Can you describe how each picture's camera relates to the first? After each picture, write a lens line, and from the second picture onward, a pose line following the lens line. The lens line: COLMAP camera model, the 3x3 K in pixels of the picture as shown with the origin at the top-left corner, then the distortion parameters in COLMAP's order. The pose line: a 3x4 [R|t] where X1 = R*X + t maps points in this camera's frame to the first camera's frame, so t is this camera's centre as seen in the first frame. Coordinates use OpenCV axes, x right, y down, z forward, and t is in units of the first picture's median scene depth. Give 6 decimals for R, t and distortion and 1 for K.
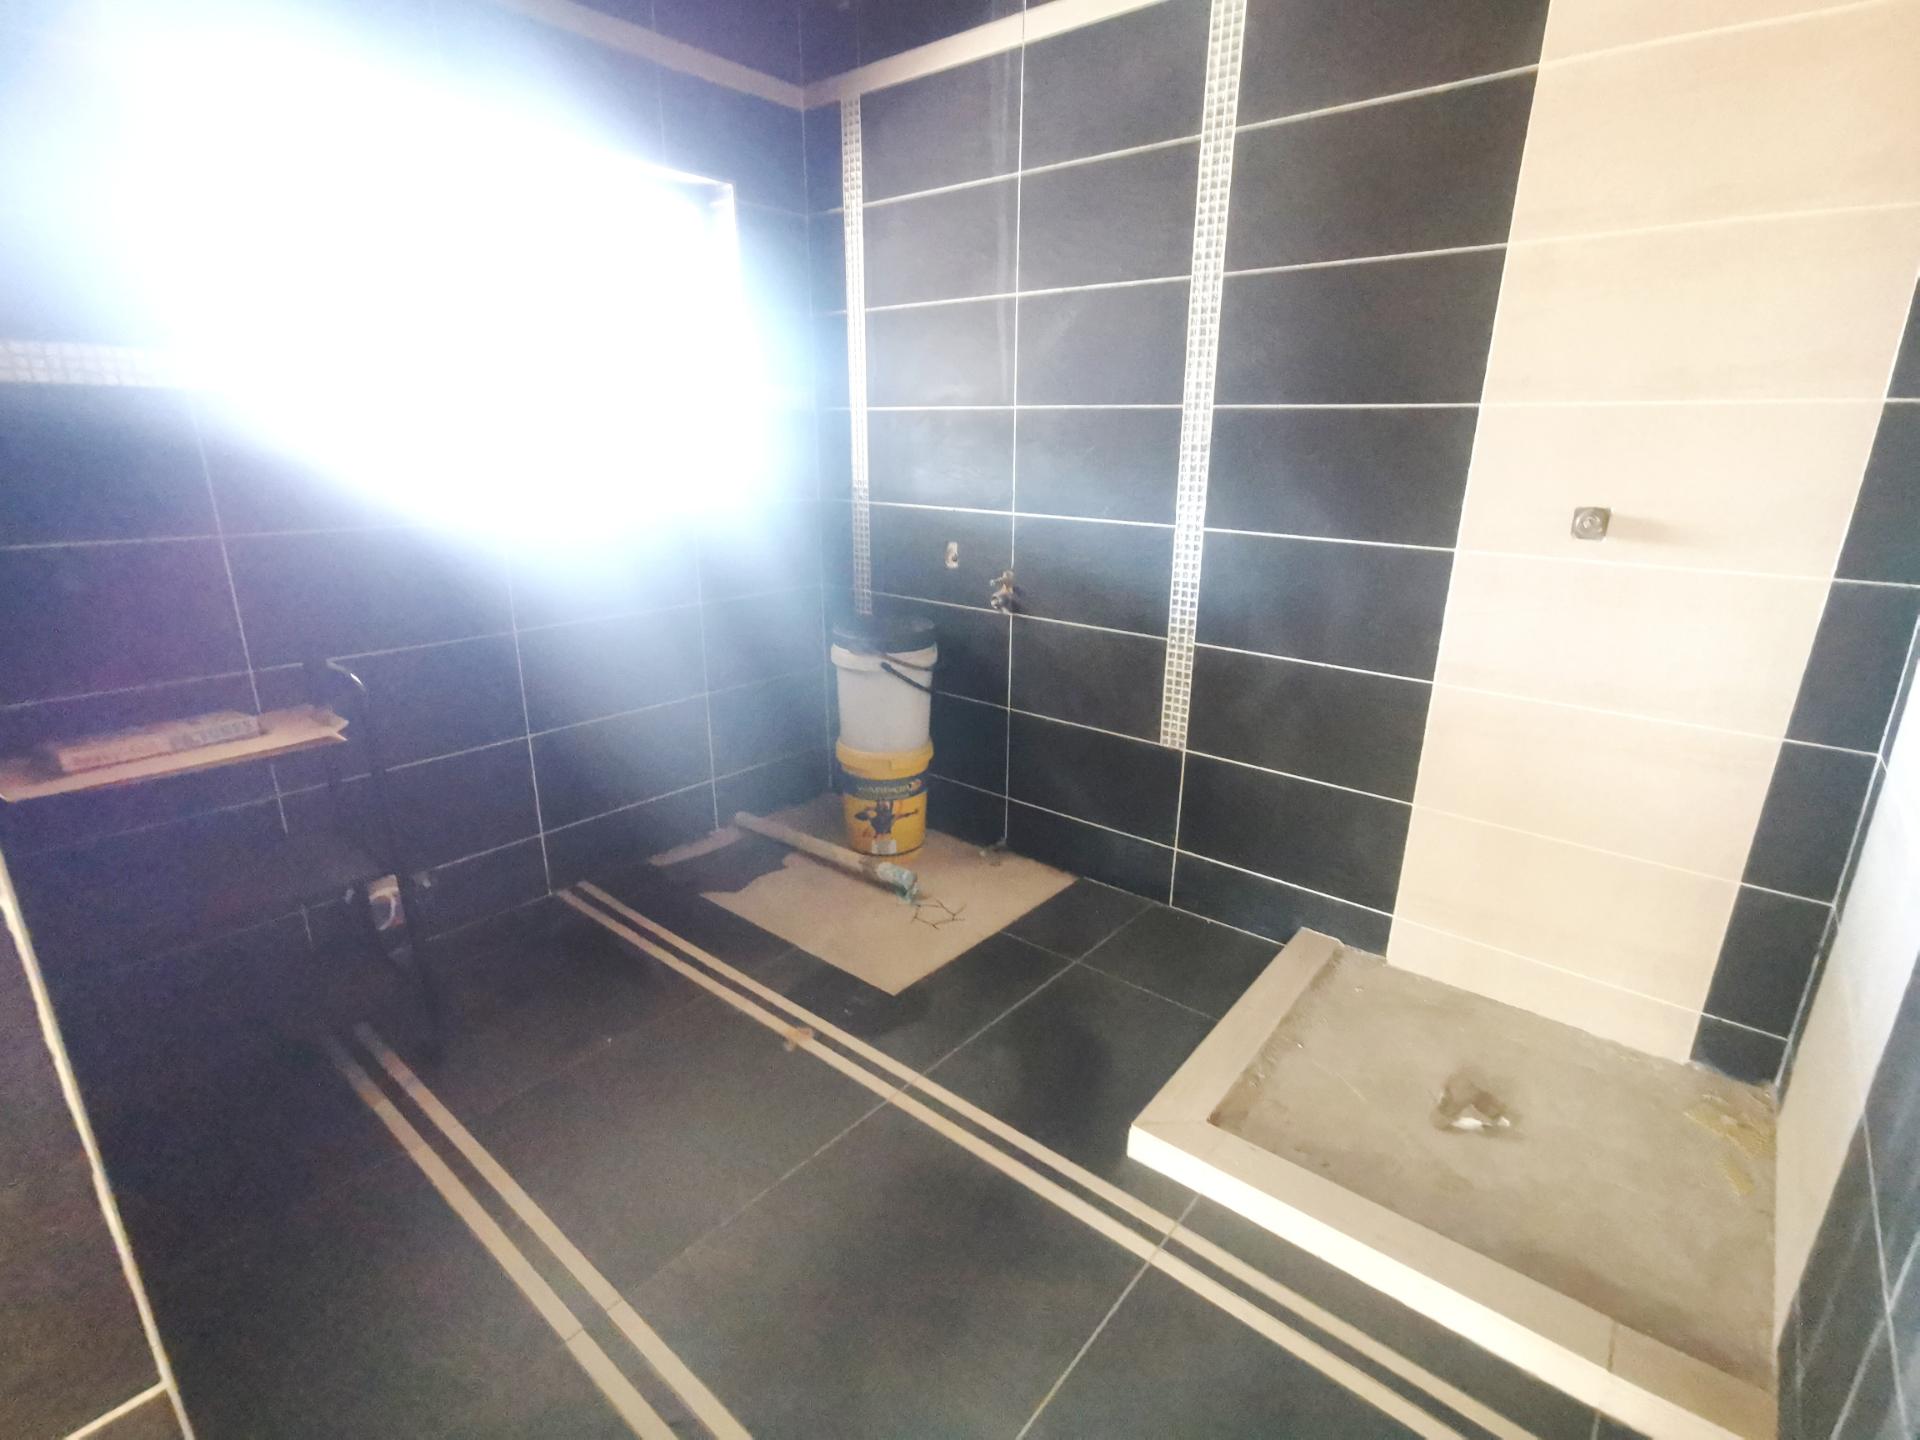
lens RADIAL K [[933.1, 0, 965.9], [0, 933.1, 717.5], [0, 0, 1]] dist [-0.020101, 0.021610]
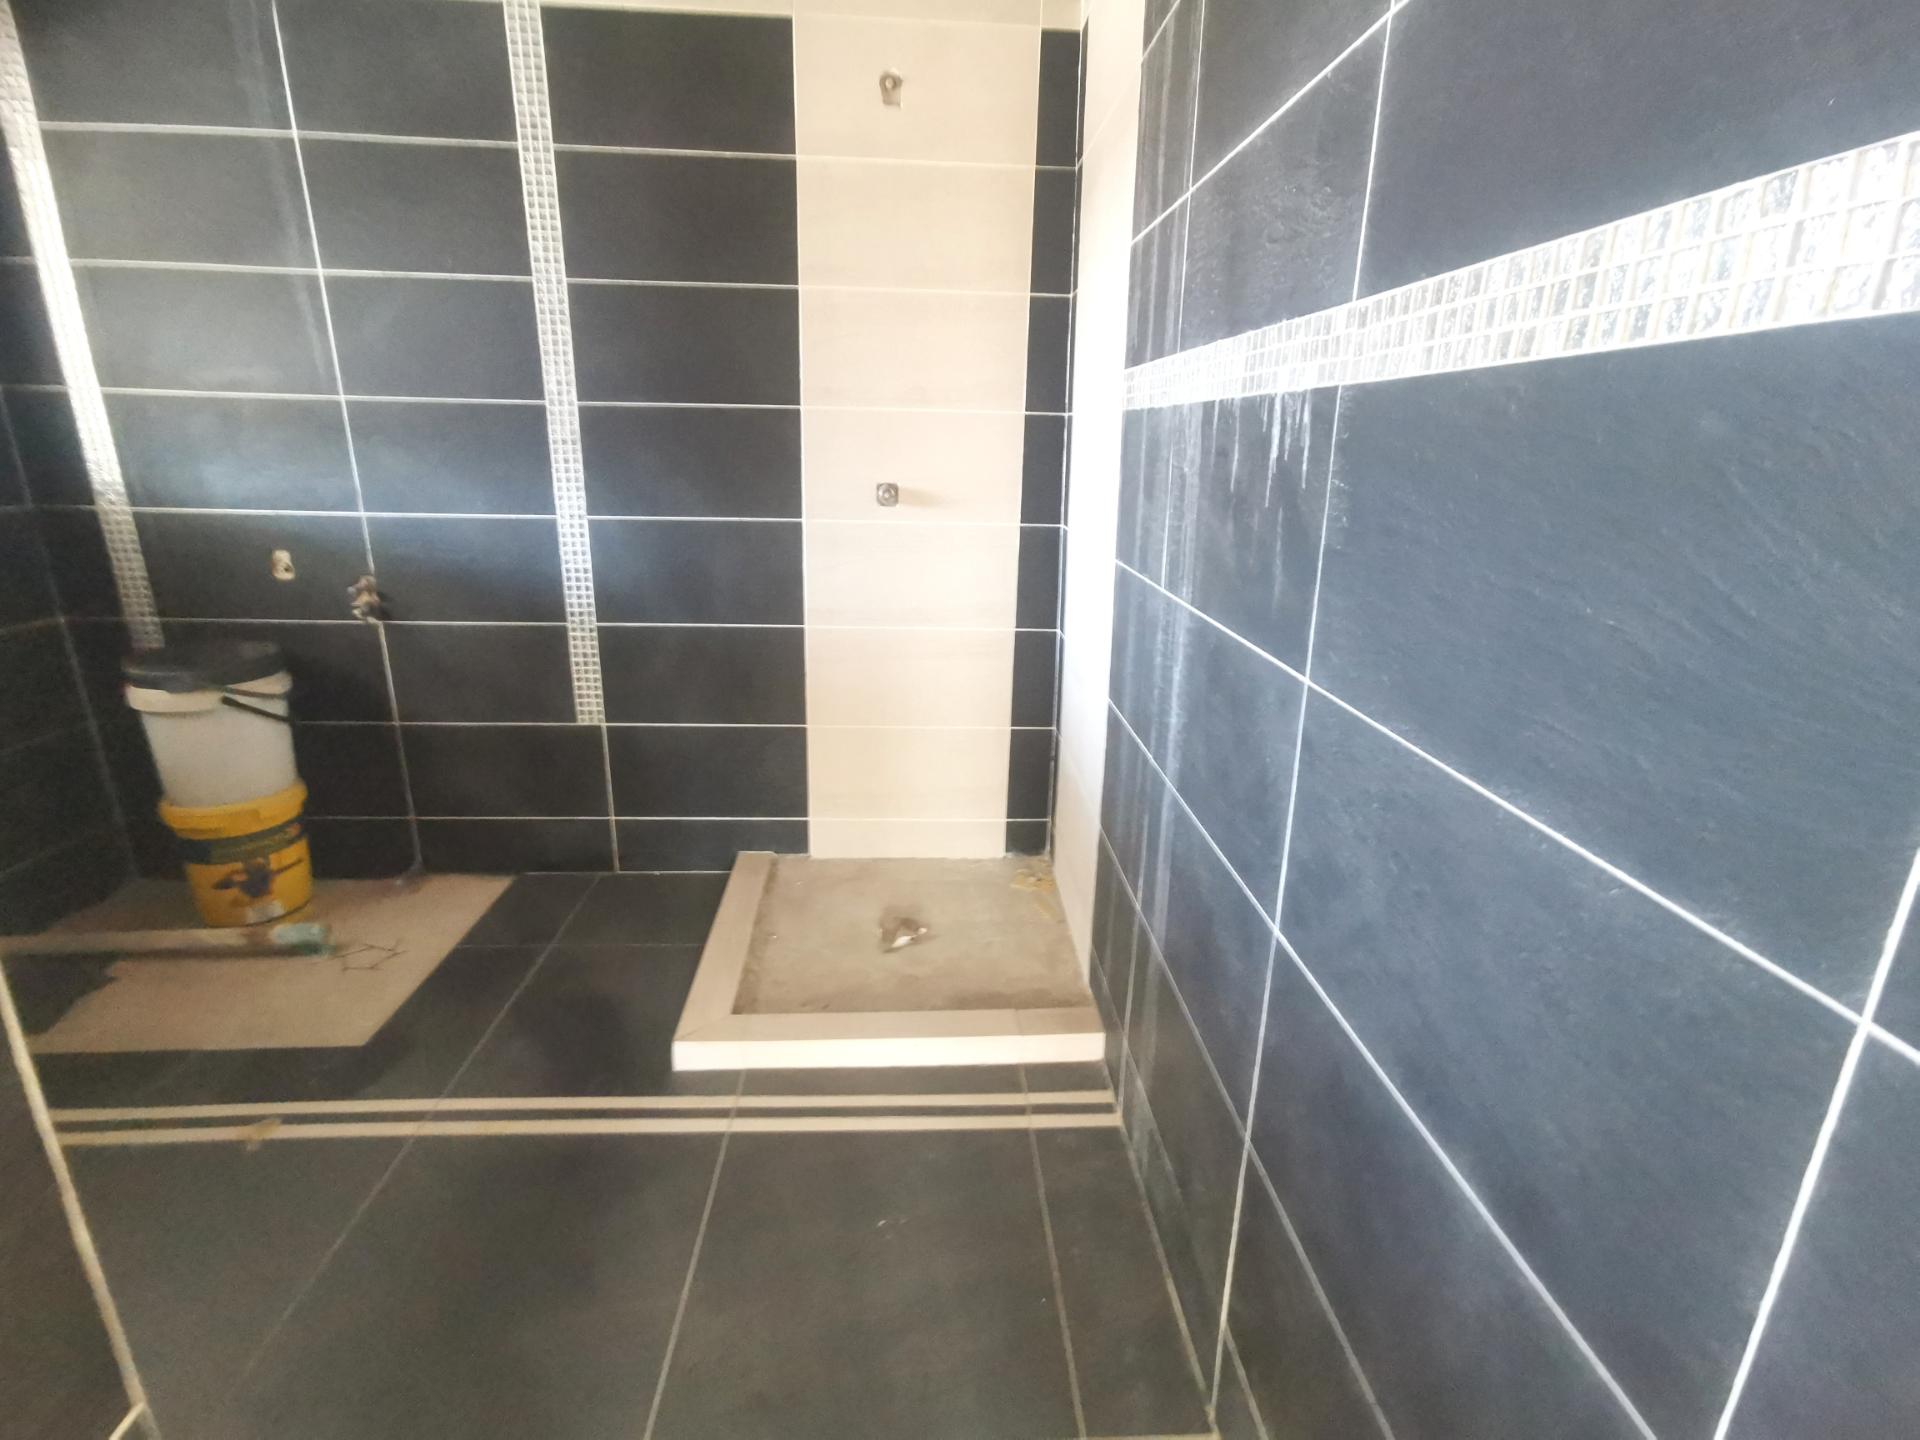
lens RADIAL K [[933.1, 0, 950.2], [0, 933.1, 729.2], [0, 0, 1]] dist [-0.020101, 0.021610]
pose [[0.740355, -0.198609, 0.642206, -0.175405], [0.186500, 0.978540, 0.087621, 0.022430], [-0.645827, 0.054901, 0.761507, -0.078682]]
